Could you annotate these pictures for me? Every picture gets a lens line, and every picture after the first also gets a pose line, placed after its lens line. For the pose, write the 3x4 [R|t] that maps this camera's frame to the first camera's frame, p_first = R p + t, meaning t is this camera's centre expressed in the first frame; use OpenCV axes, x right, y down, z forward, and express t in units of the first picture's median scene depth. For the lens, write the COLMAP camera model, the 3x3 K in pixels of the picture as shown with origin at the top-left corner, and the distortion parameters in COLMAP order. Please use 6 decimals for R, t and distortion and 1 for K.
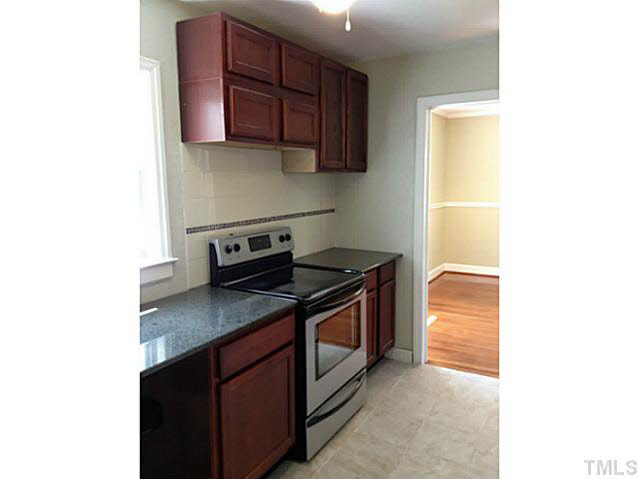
lens RADIAL K [[462.8, 0, 319.5], [0, 462.8, 239.5], [0, 0, 1]] dist [0.064119, -0.003216]
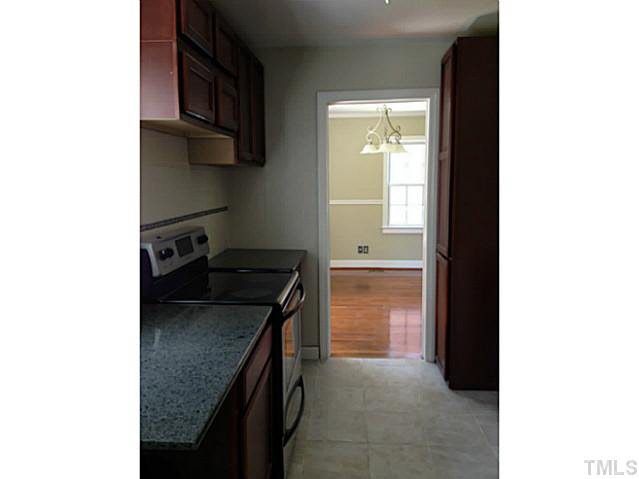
lens RADIAL K [[462.8, 0, 319.5], [0, 462.8, 239.5], [0, 0, 1]] dist [0.064119, -0.003216]
pose [[0.900004, -0.055268, 0.432364, -0.256514], [0.056611, 0.998348, 0.009774, 0.001022], [-0.432190, 0.015680, 0.901646, 0.119761]]
